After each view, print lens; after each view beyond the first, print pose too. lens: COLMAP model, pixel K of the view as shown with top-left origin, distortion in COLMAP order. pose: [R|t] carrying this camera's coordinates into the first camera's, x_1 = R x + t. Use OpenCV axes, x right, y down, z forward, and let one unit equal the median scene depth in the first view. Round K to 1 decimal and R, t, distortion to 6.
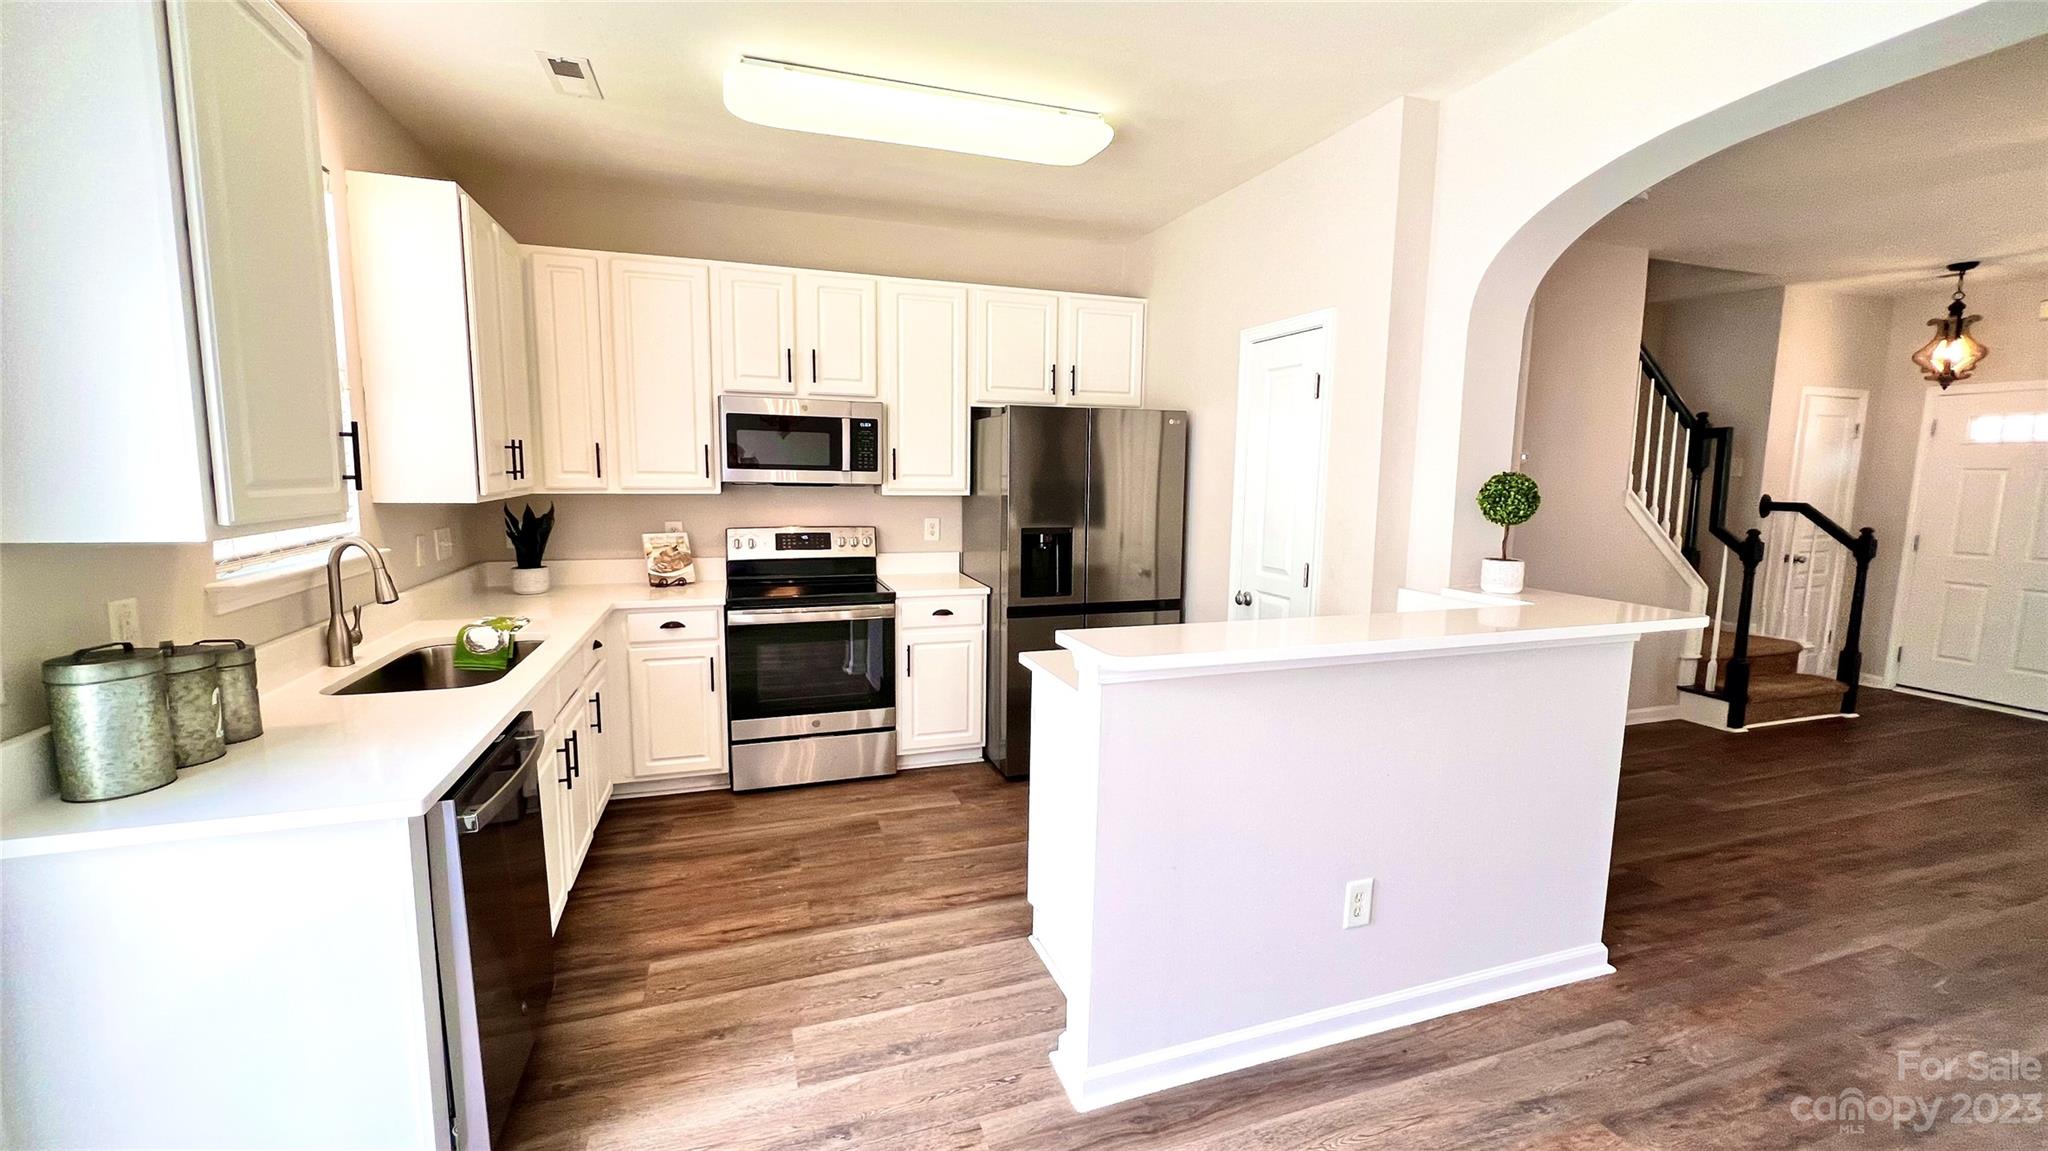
lens RADIAL K [[817.7, 0, 1018.2], [0, 817.7, 572.1], [0, 0, 1]] dist [-0.002841, 0.000279]
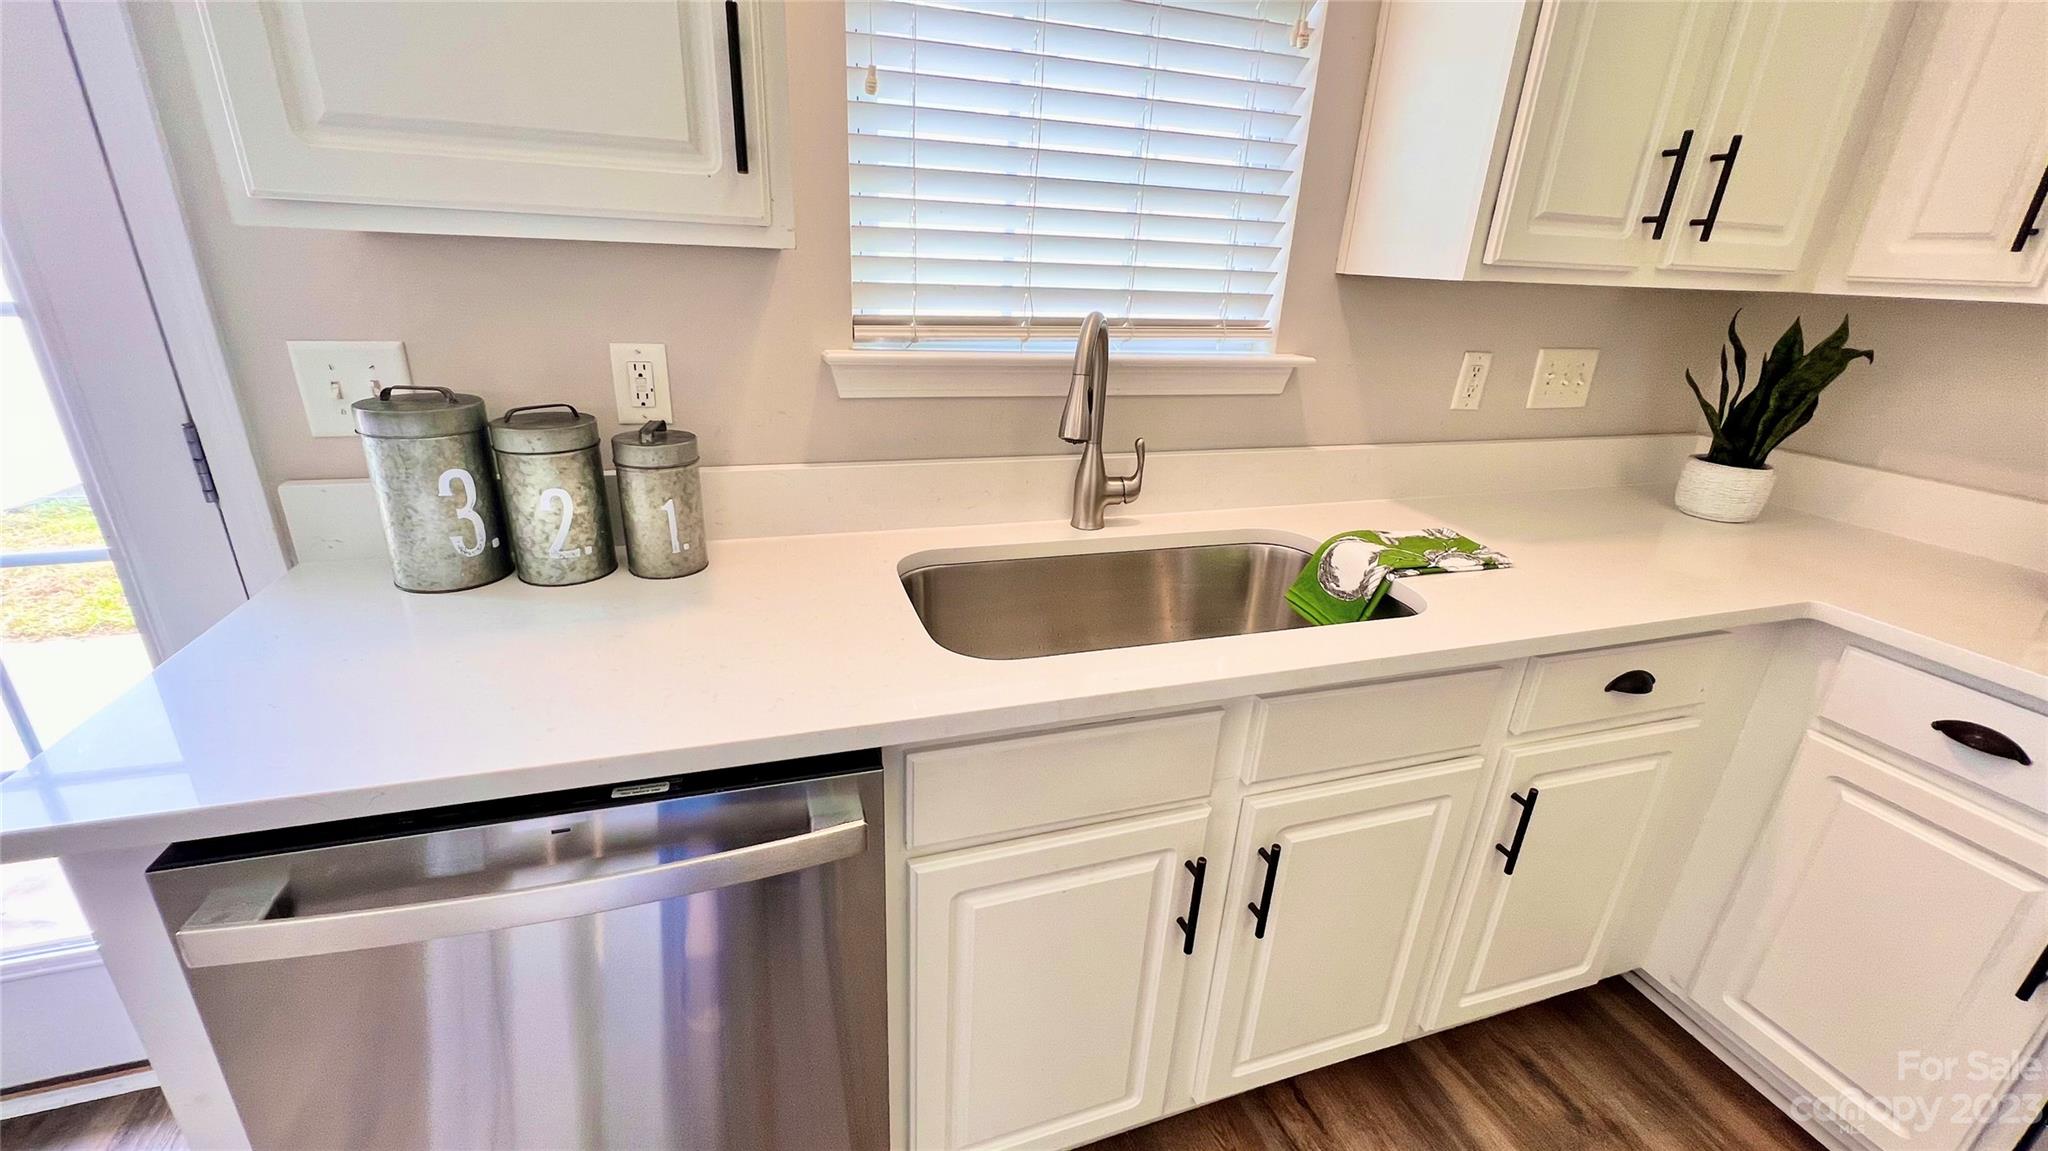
lens RADIAL K [[817.7, 0, 1018.2], [0, 817.7, 572.1], [0, 0, 1]] dist [-0.002841, 0.000279]
pose [[-0.010702, 0.348131, -0.937385, -0.135530], [-0.166261, 0.923770, 0.344973, -0.037973], [0.986024, 0.159542, 0.047994, 0.560741]]
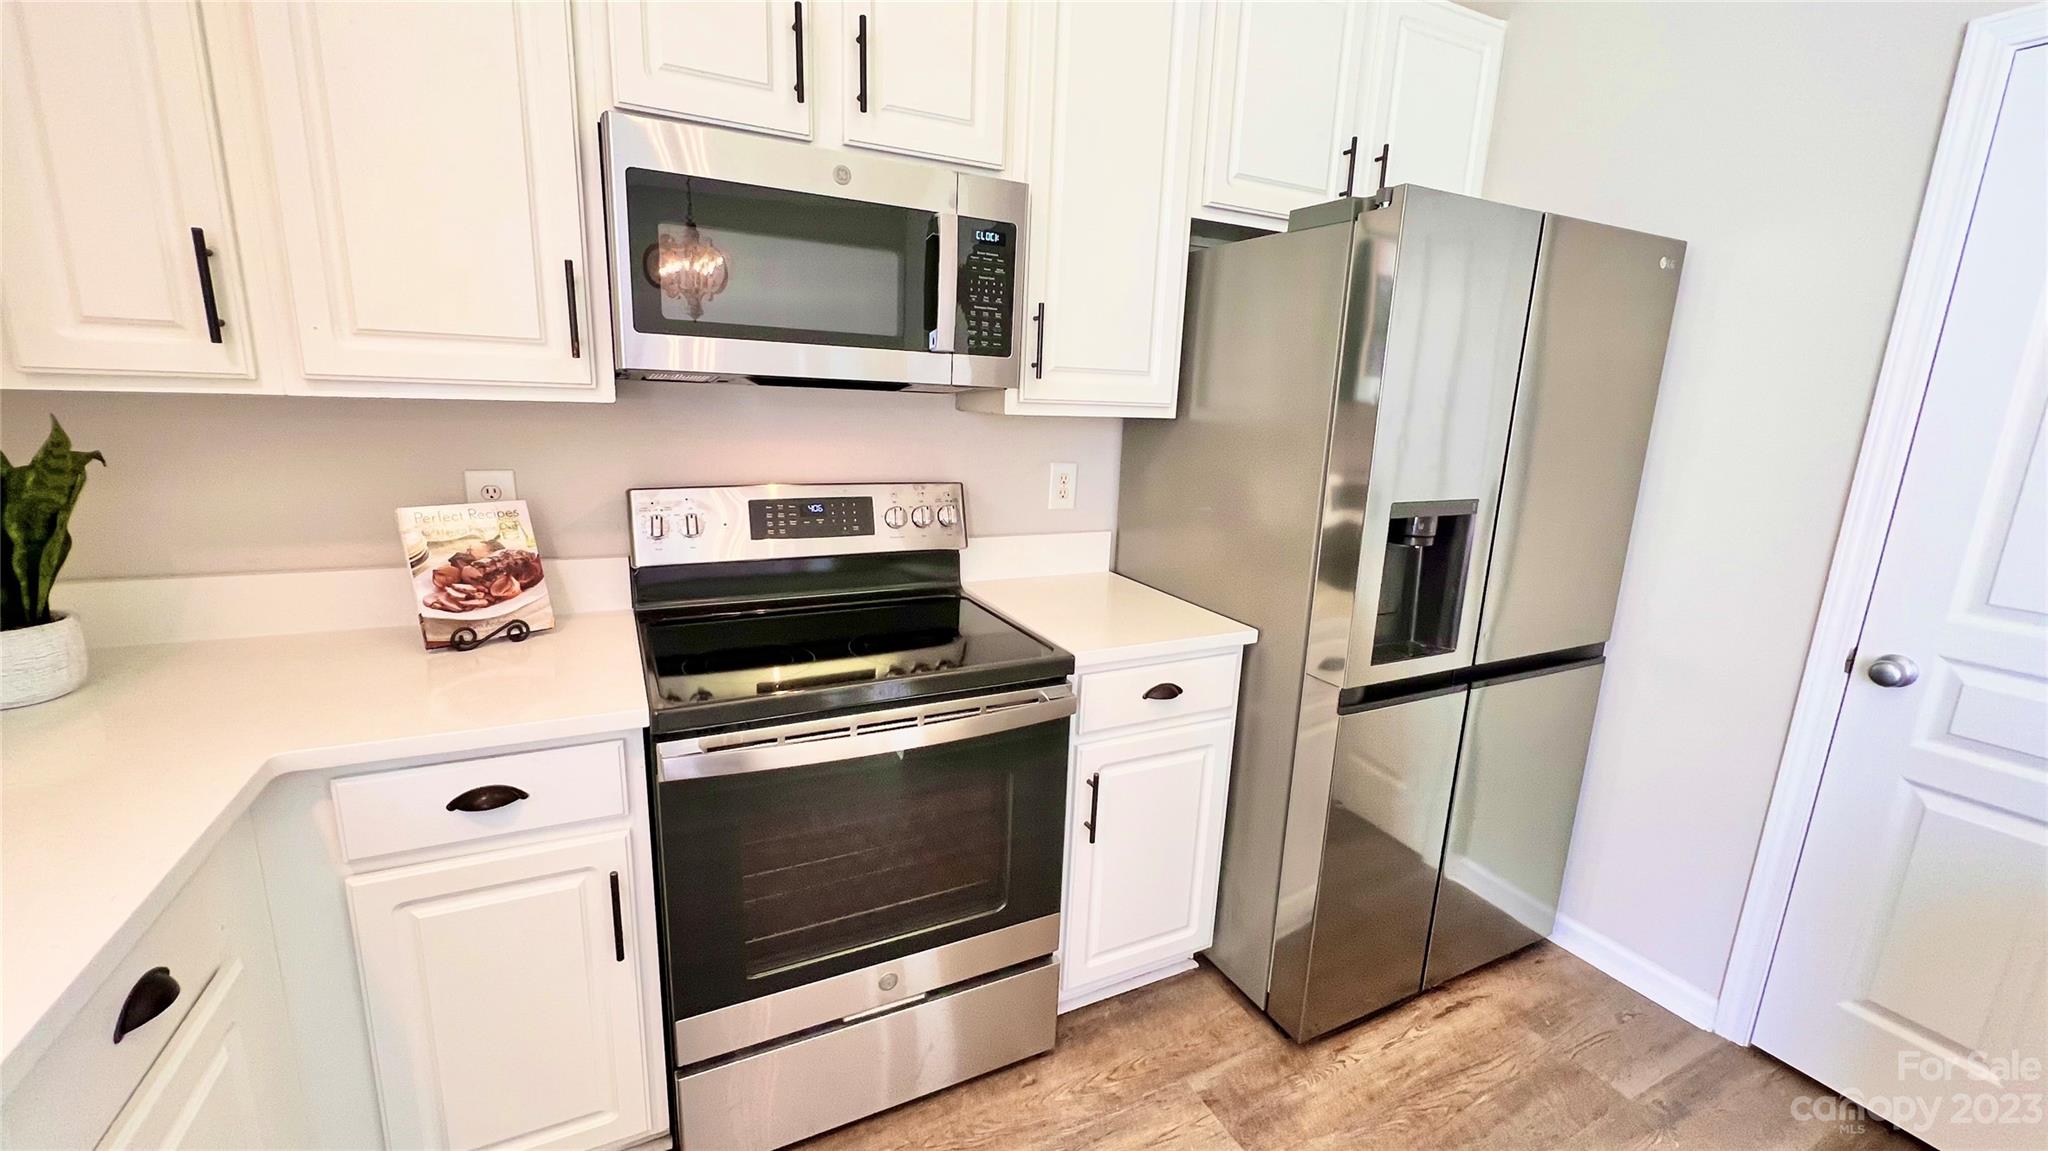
lens RADIAL K [[817.7, 0, 1018.2], [0, 817.7, 572.1], [0, 0, 1]] dist [-0.002841, 0.000279]
pose [[0.990766, -0.006591, 0.135423, -0.232491], [-0.006275, 0.995519, 0.094358, -0.055147], [-0.135438, -0.094336, 0.986285, 0.598846]]
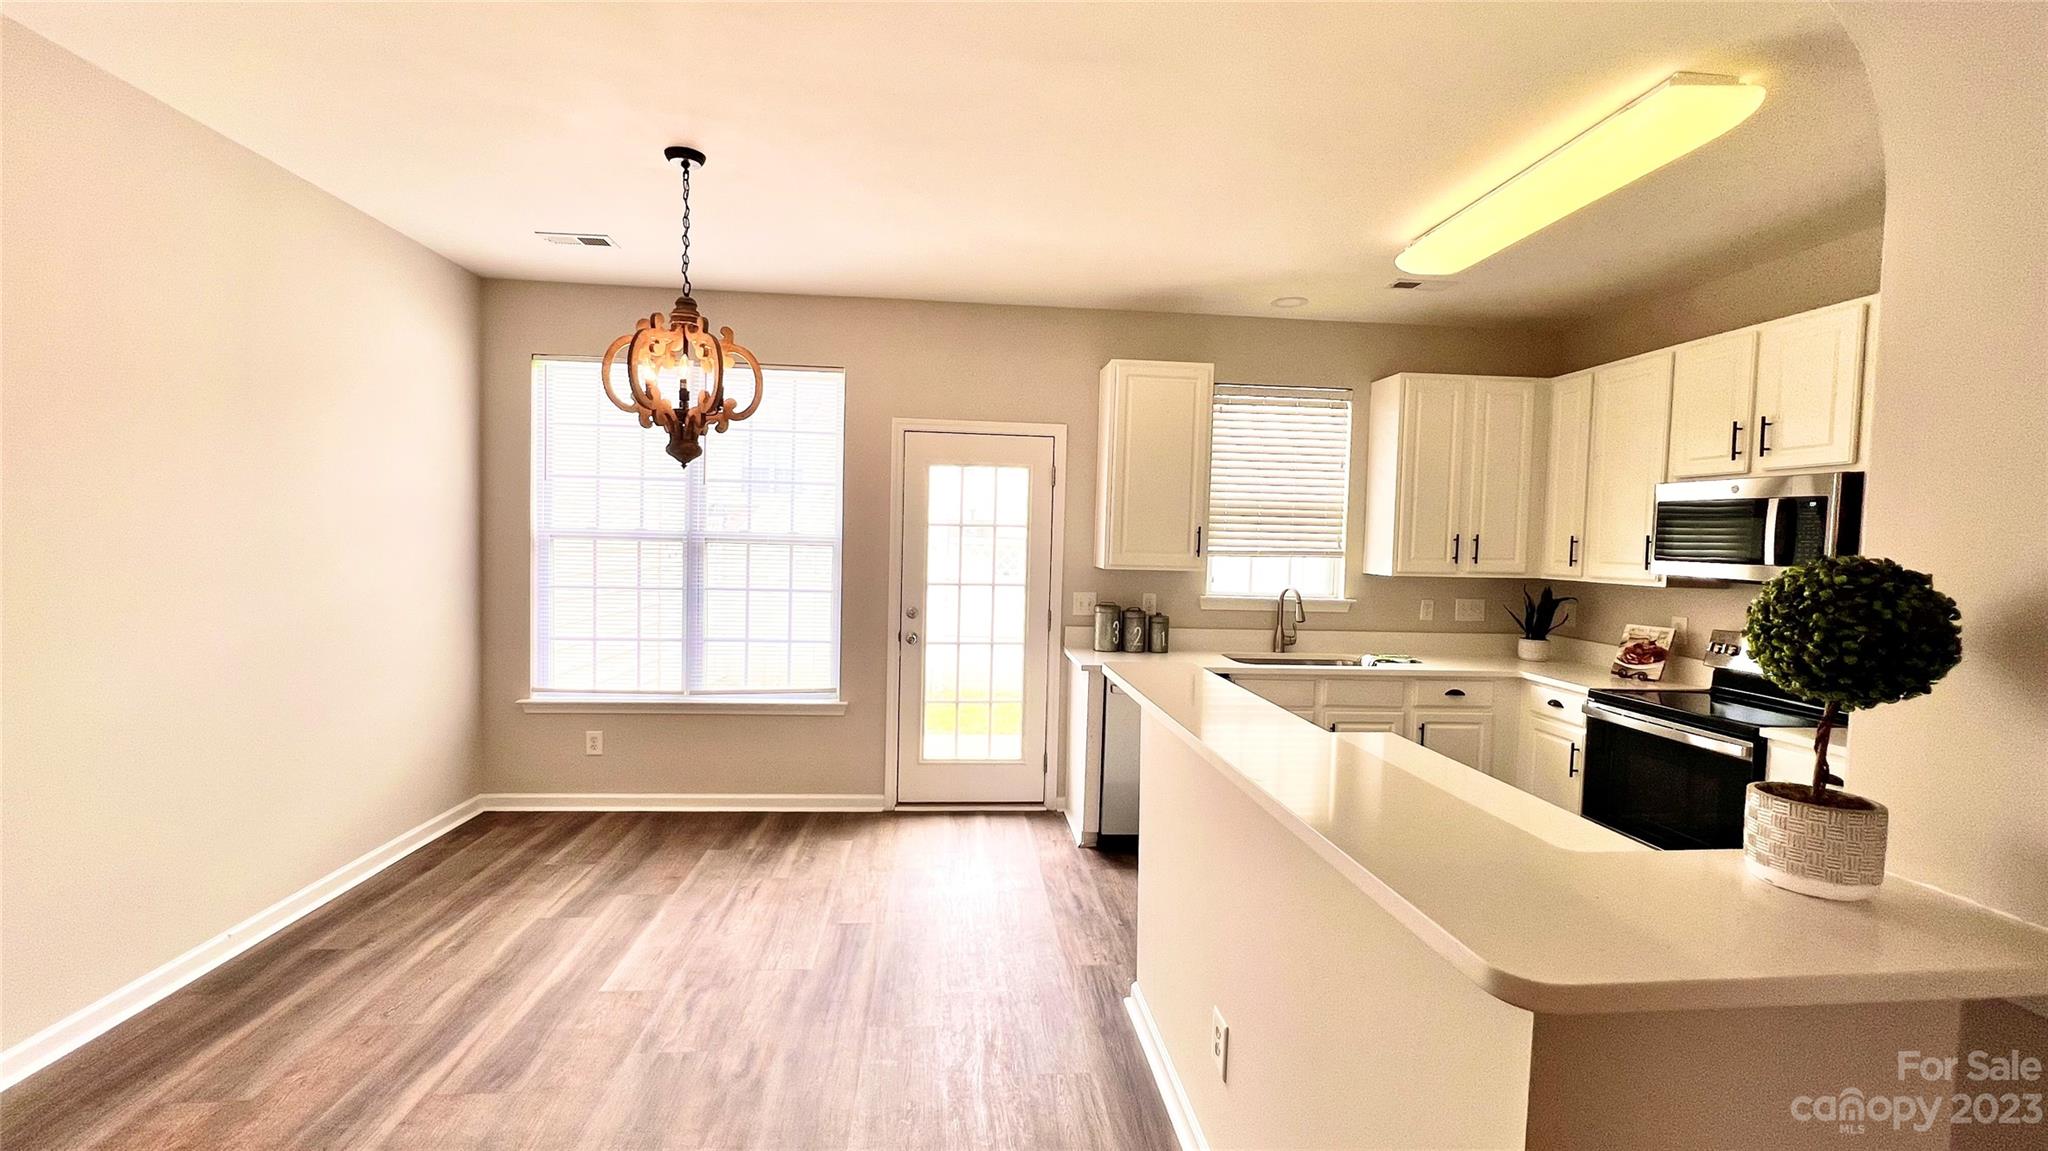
lens RADIAL K [[824.7, 0, 1024.0], [0, 824.7, 575.5], [0, 0, 1]] dist [-0.000965, 0.000267]
pose [[-0.236922, 0.024723, -0.971214, 0.721423], [-0.150598, 0.986658, 0.061854, -0.057156], [0.959785, 0.160917, -0.230038, 0.511634]]
